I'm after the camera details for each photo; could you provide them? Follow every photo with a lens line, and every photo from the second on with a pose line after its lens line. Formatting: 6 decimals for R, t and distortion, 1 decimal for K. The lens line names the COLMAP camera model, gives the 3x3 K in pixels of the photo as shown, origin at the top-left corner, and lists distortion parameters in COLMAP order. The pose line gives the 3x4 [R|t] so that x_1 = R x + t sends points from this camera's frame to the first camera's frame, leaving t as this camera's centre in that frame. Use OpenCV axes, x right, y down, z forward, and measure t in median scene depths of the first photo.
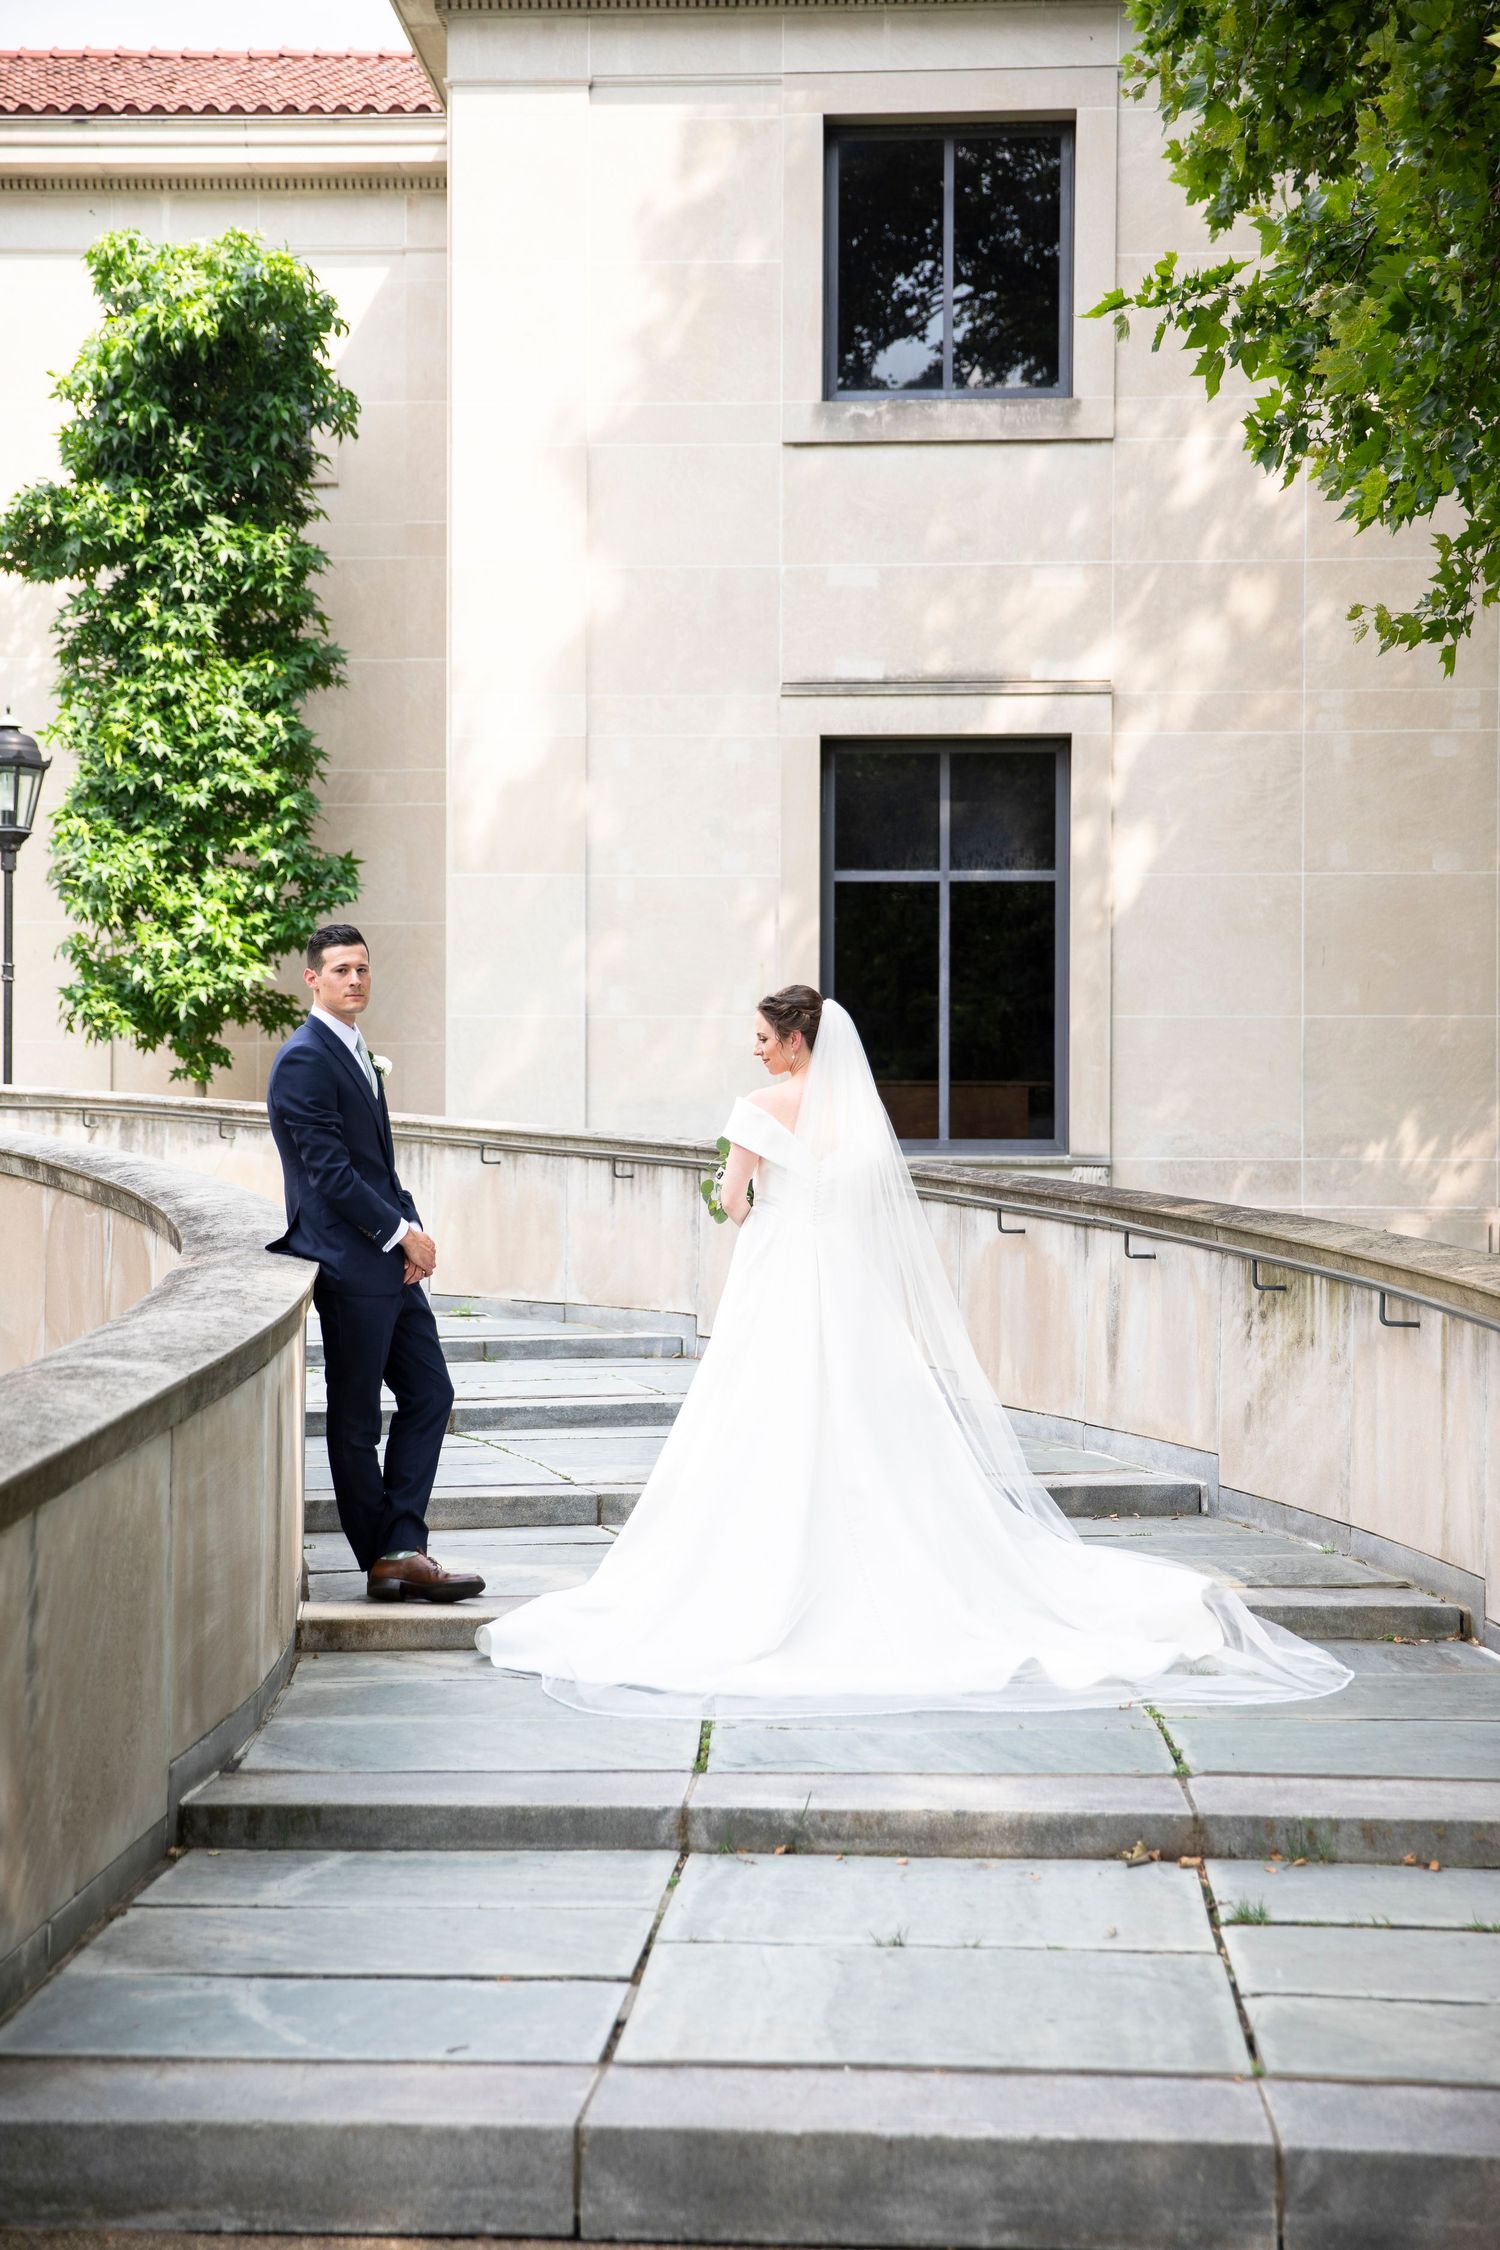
lens RADIAL K [[3465.0, 0, 750.0], [0, 3465.0, 1125.0], [0, 0, 1]] dist [0.226025, -0.001673]
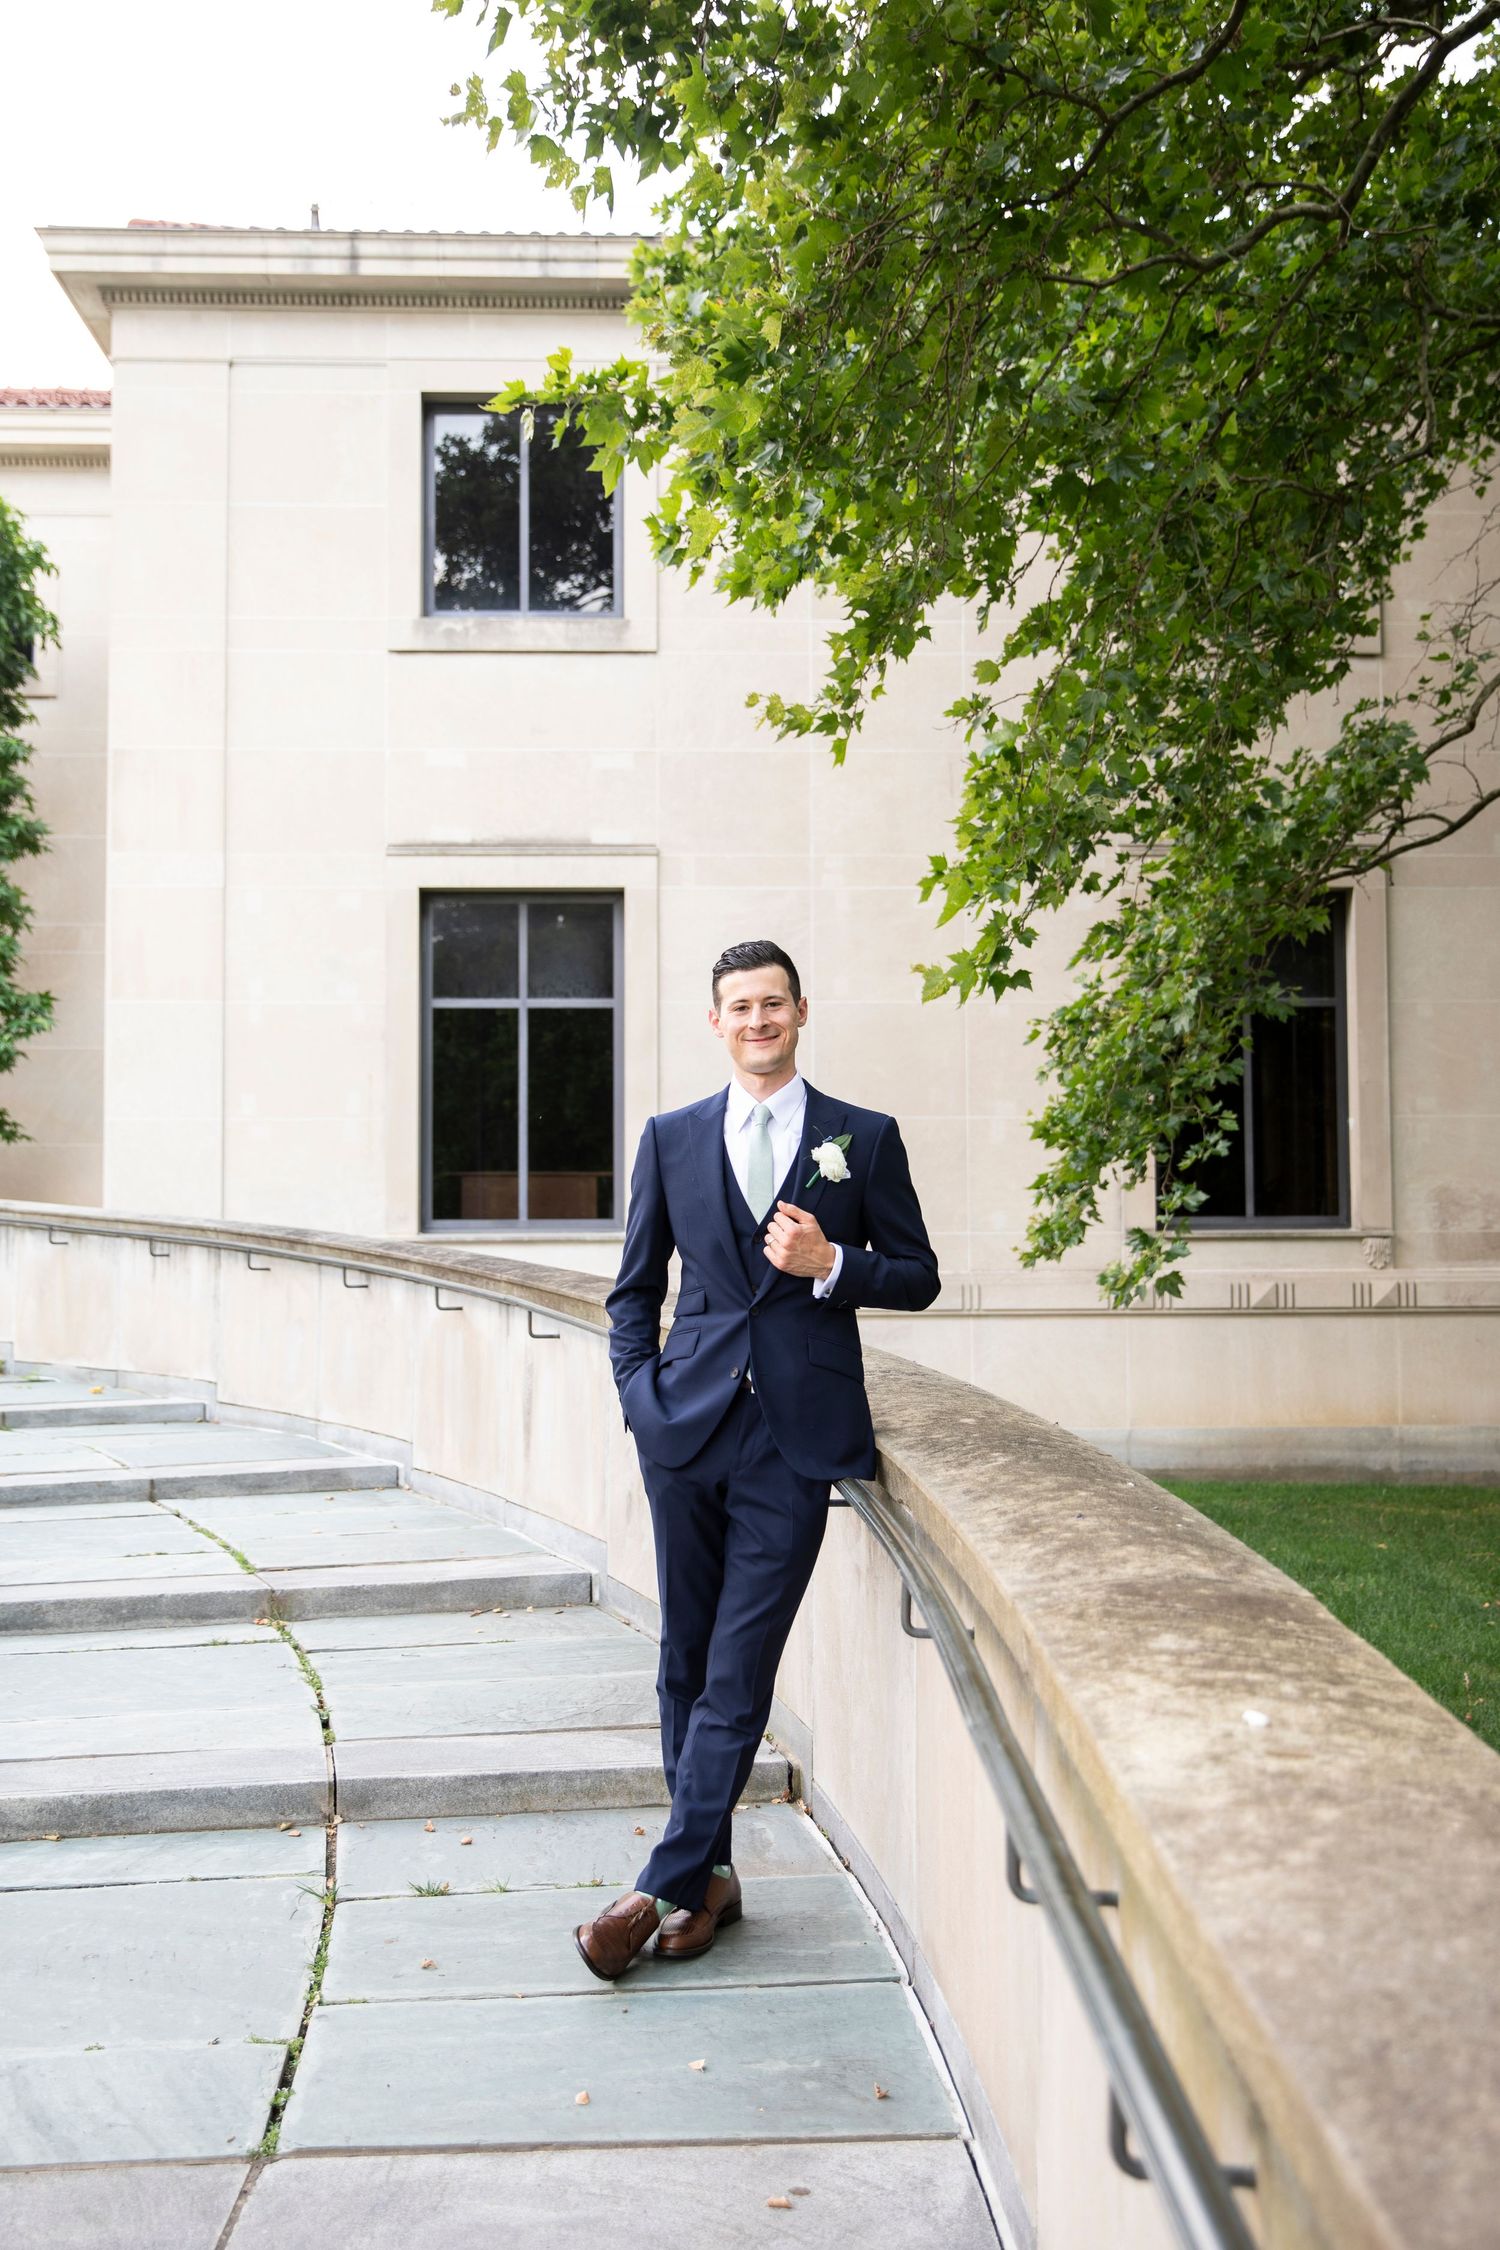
lens RADIAL K [[2191.2, 0, 750.0], [0, 2191.2, 1125.0], [0, 0, 1]] dist [0.059367, 0.009264]
pose [[0.997217, -0.001112, 0.074545, 0.072139], [0.004052, 0.999219, -0.039298, 0.001272], [-0.074443, 0.039491, 0.996443, 0.213007]]
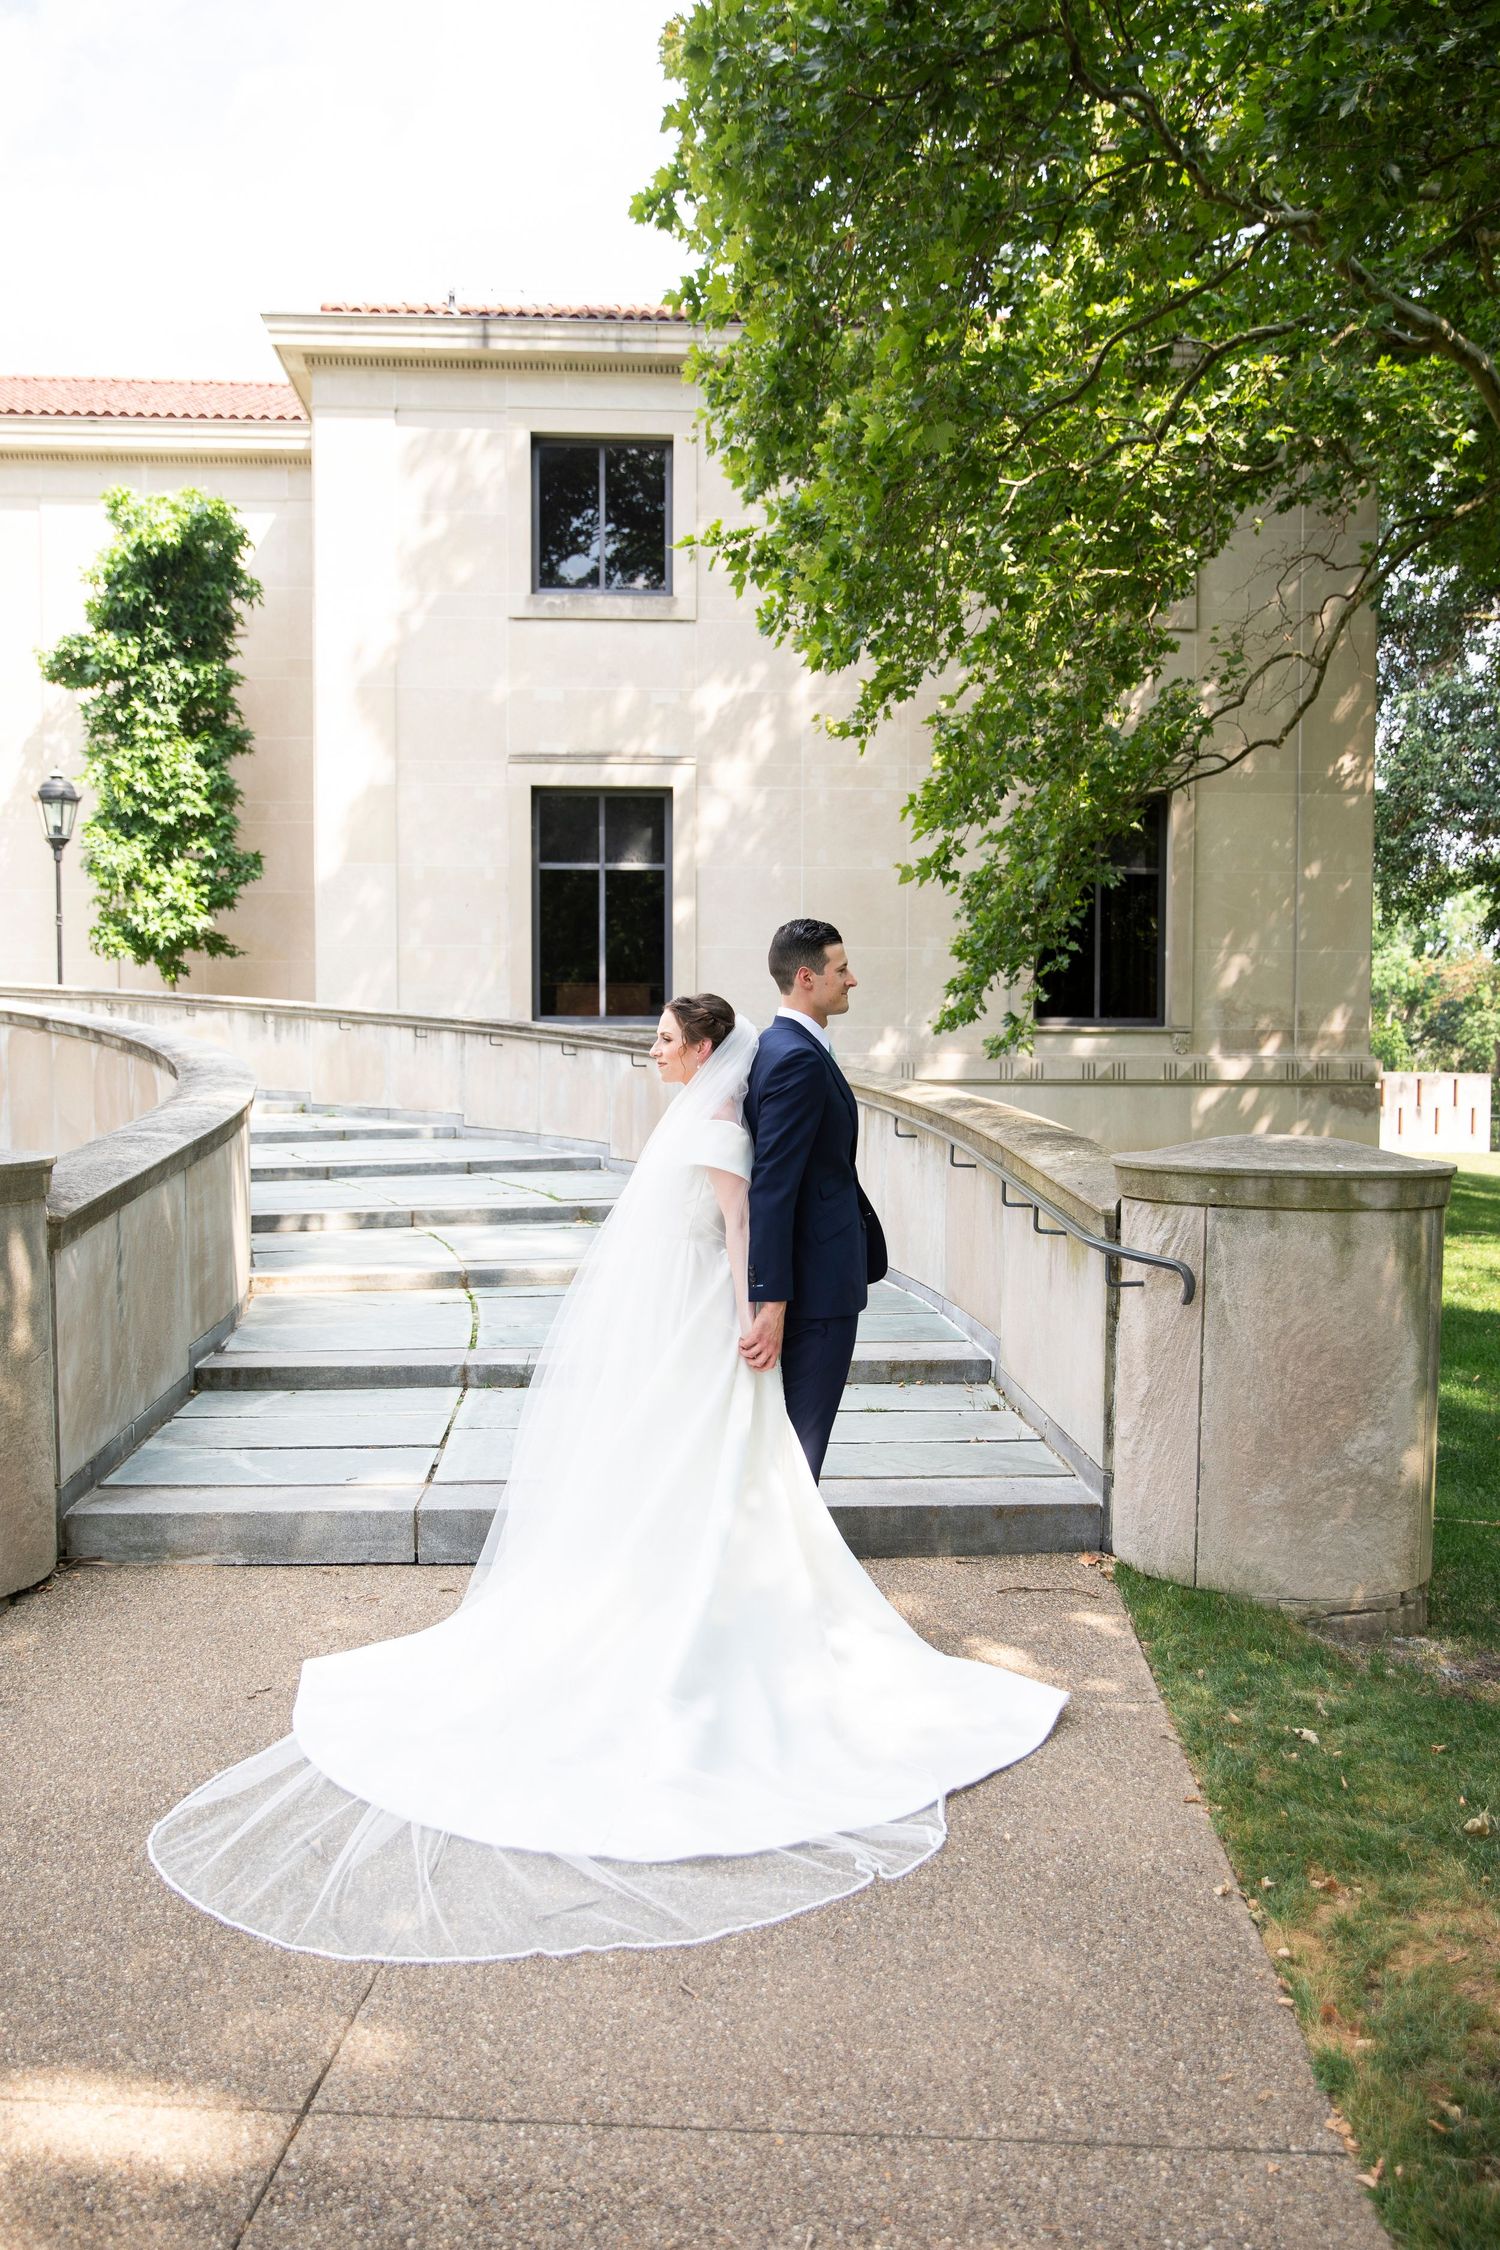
lens RADIAL K [[2065.3, 0, 698.1], [0, 2065.3, 1194.0], [0, 0, 1]] dist [-0.012162, -0.002300]
pose [[0.994836, -0.007539, 0.101210, -0.002443], [-0.001364, 0.996154, 0.087613, 0.001596], [-0.101482, -0.087299, 0.991000, -0.053765]]
